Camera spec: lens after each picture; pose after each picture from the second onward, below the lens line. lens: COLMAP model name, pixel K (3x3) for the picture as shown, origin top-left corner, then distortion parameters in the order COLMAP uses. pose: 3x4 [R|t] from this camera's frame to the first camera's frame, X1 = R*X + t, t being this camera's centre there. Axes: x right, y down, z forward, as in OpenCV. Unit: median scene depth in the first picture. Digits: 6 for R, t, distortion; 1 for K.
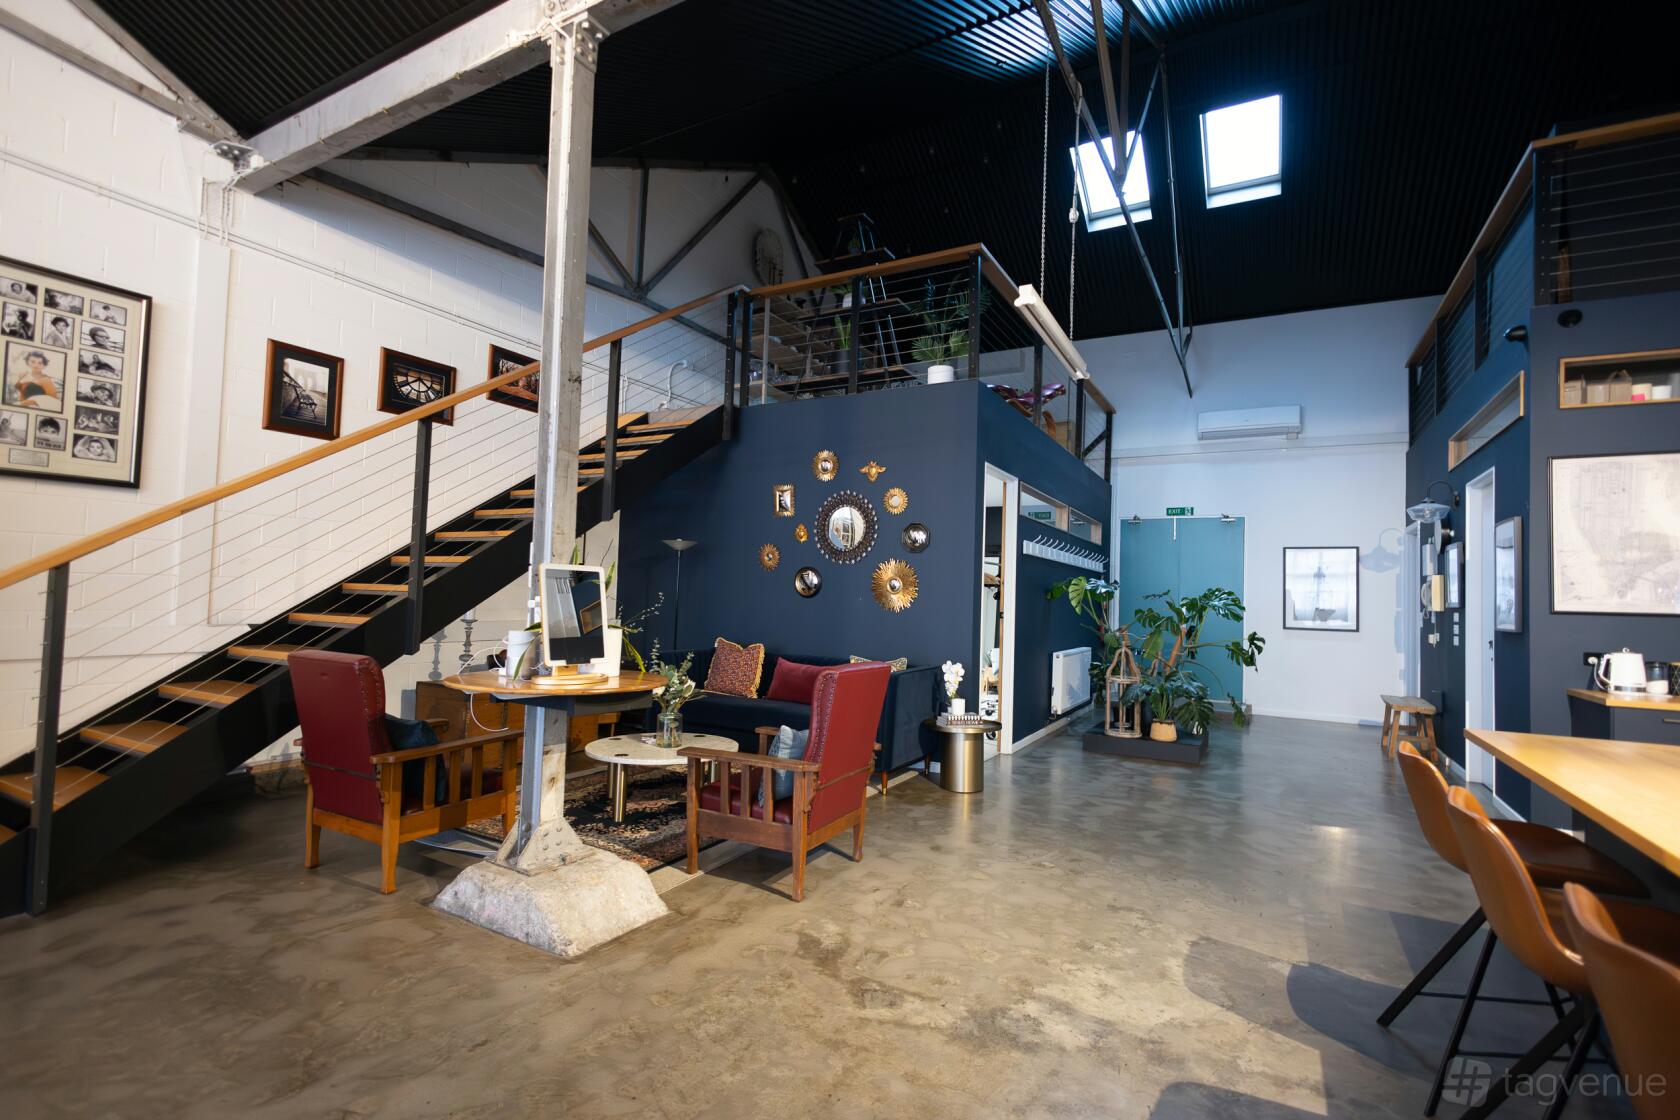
lens RADIAL K [[762.5, 0, 840.0], [0, 762.5, 560.0], [0, 0, 1]] dist [0.009624, -0.000838]
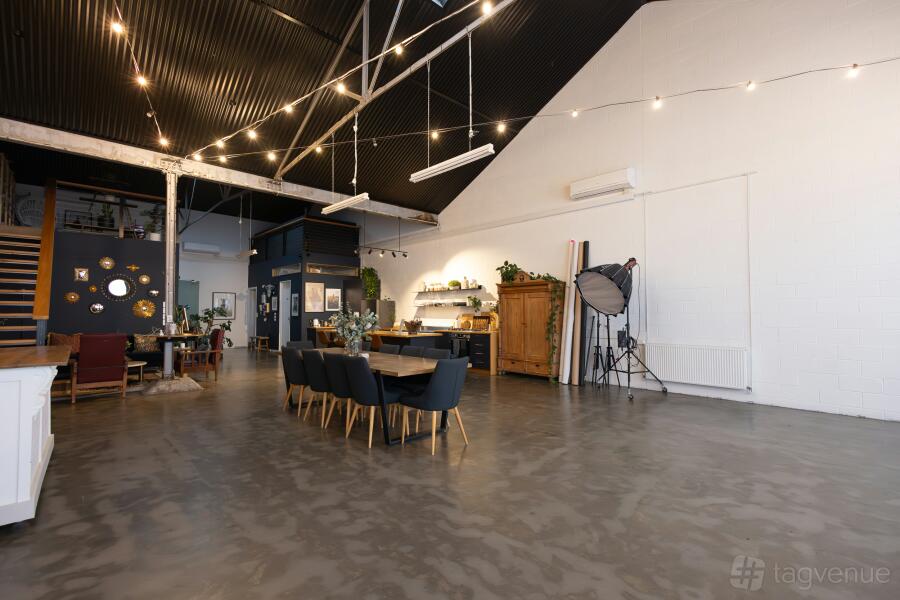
lens RADIAL K [[408.5, 0, 450.0], [0, 408.5, 300.0], [0, 0, 1]] dist [0.009624, -0.000838]
pose [[0.299620, 0.003590, 0.954052, -1.072756], [-0.039191, 0.999195, 0.008548, -0.058971], [-0.953253, -0.039952, 0.299520, -0.576157]]
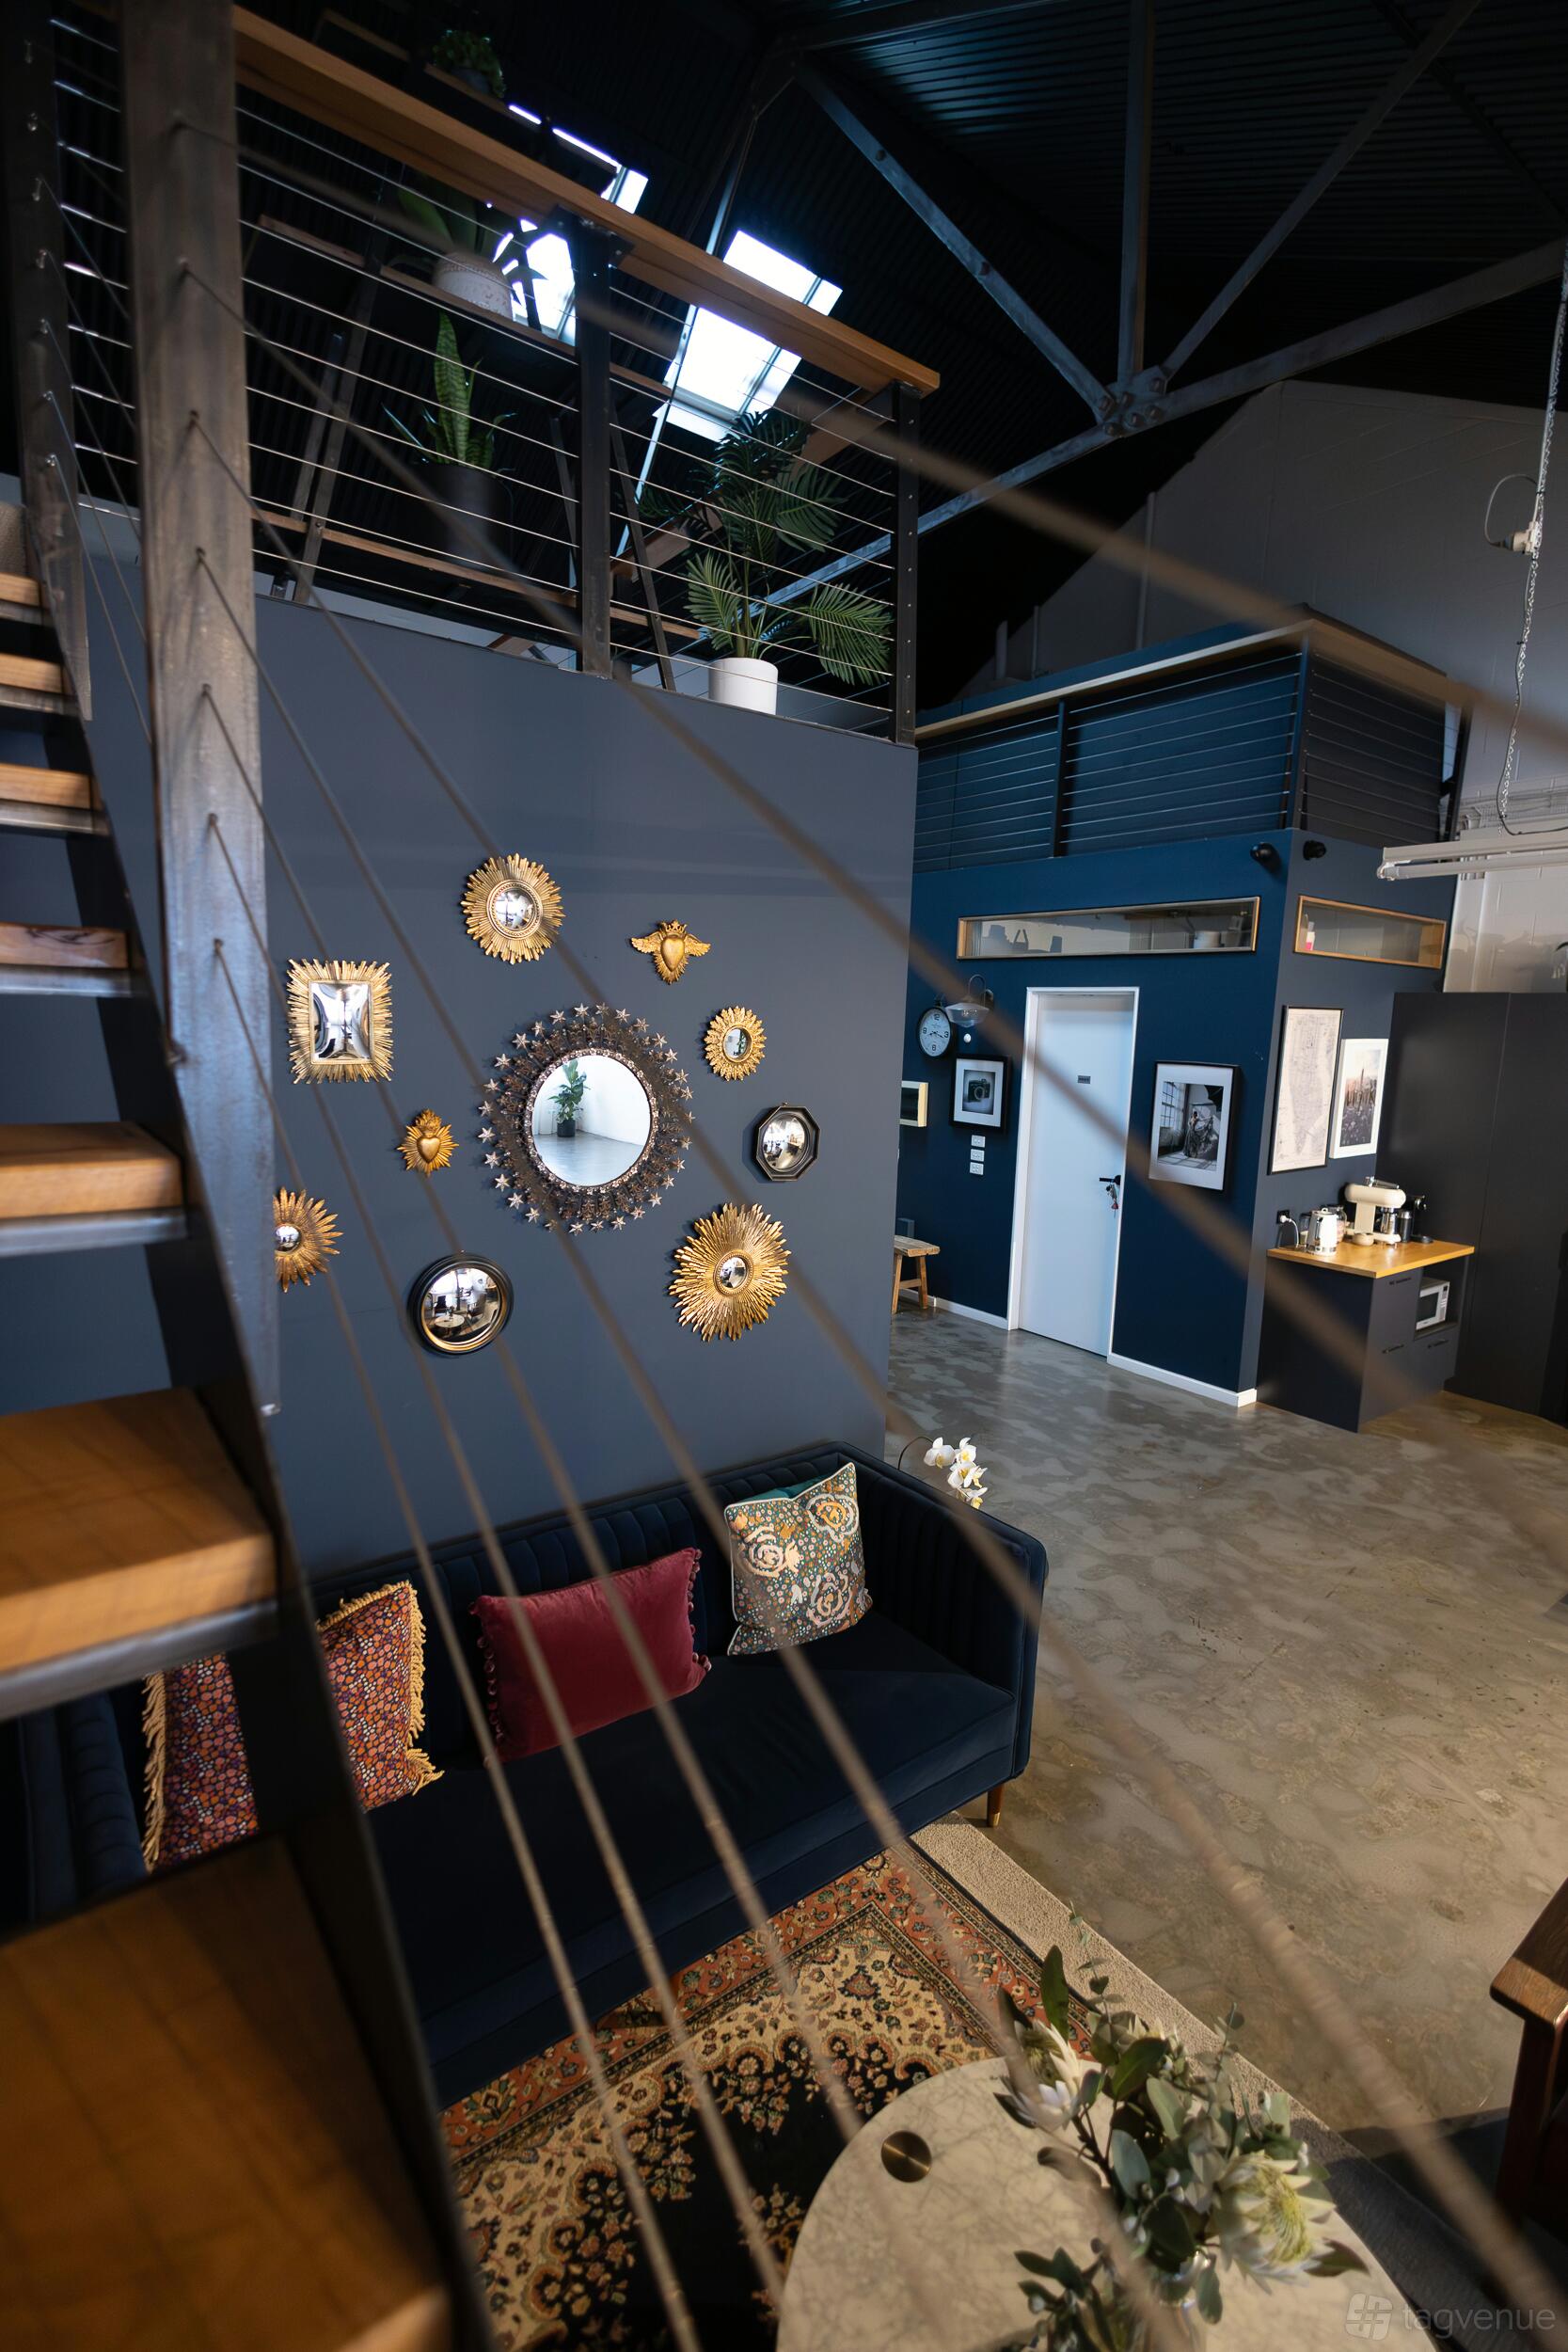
lens RADIAL K [[1067.4, 0, 784.0], [0, 1067.4, 1176.0], [0, 0, 1]] dist [0.009624, -0.000838]
pose [[0.423140, -0.154809, 0.892741, -0.382536], [-0.058681, 0.978545, 0.197502, -0.117975], [-0.904162, -0.135958, 0.404977, 0.772328]]
